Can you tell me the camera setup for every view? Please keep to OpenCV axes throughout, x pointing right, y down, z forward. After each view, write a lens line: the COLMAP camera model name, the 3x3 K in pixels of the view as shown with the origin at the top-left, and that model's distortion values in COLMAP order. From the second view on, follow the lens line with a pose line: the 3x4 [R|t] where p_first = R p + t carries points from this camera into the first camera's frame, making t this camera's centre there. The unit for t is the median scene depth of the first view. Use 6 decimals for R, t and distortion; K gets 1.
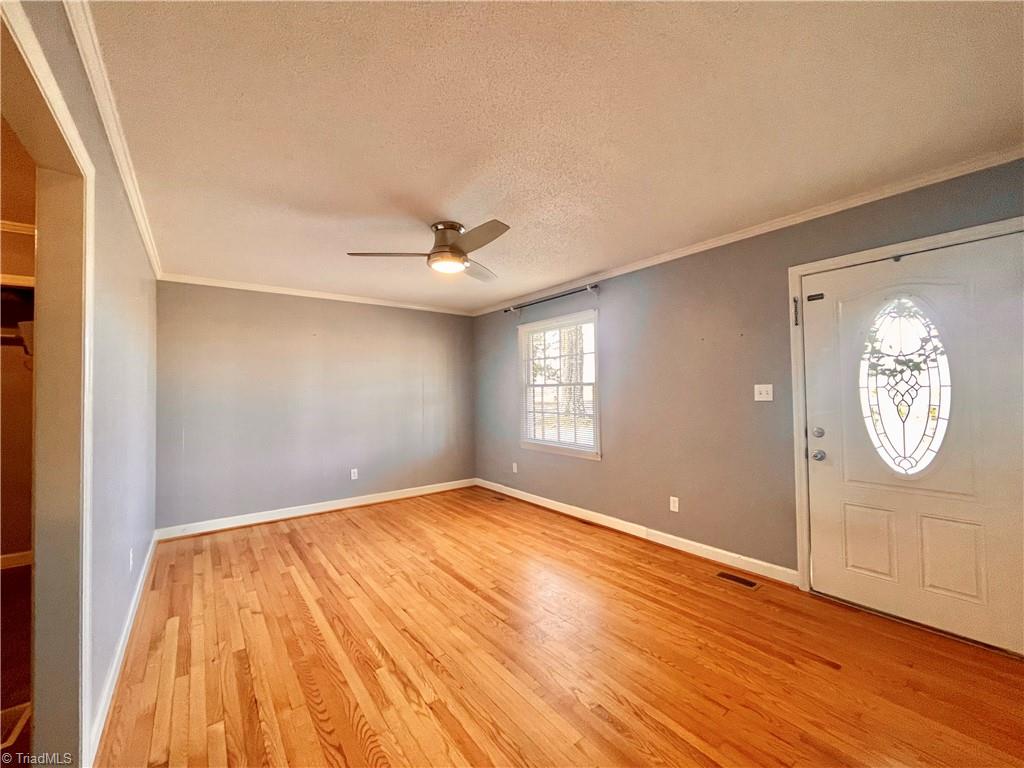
lens RADIAL K [[412.2, 0, 509.1], [0, 412.2, 385.1], [0, 0, 1]] dist [0.000046, 0.000331]
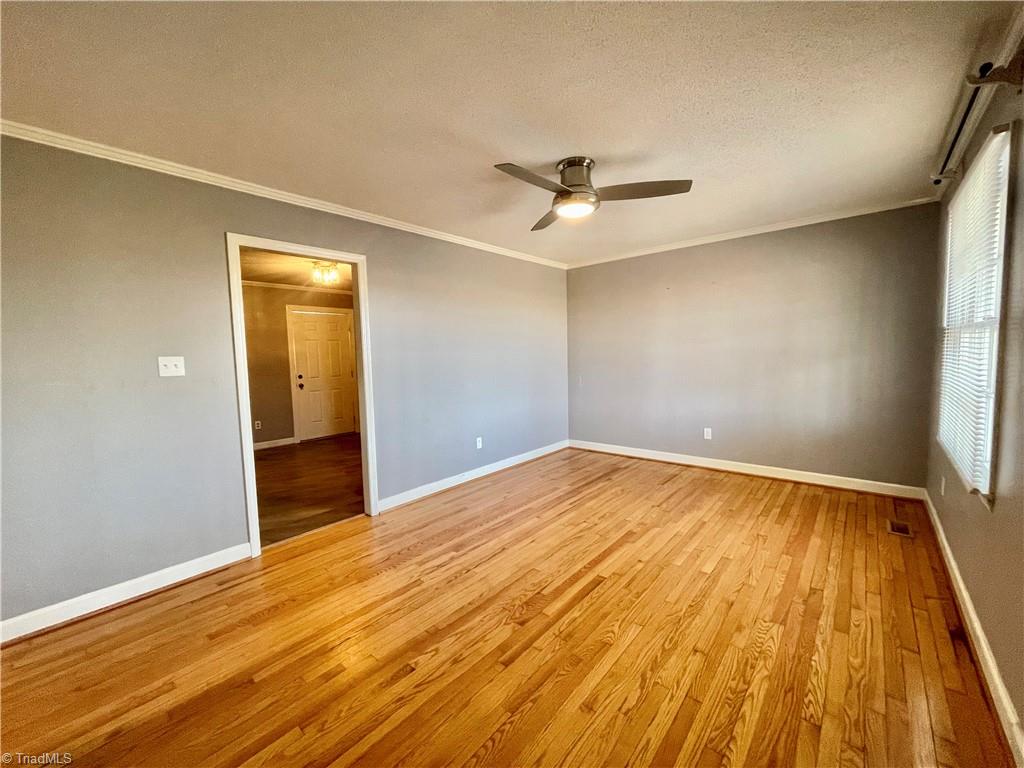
lens RADIAL K [[412.2, 0, 505.8], [0, 412.2, 382.7], [0, 0, 1]] dist [0.000046, 0.000331]
pose [[0.205152, 0.078955, -0.975540, 0.570309], [0.041649, 0.995134, 0.089299, 0.001256], [0.977844, -0.058950, 0.200865, 0.507878]]
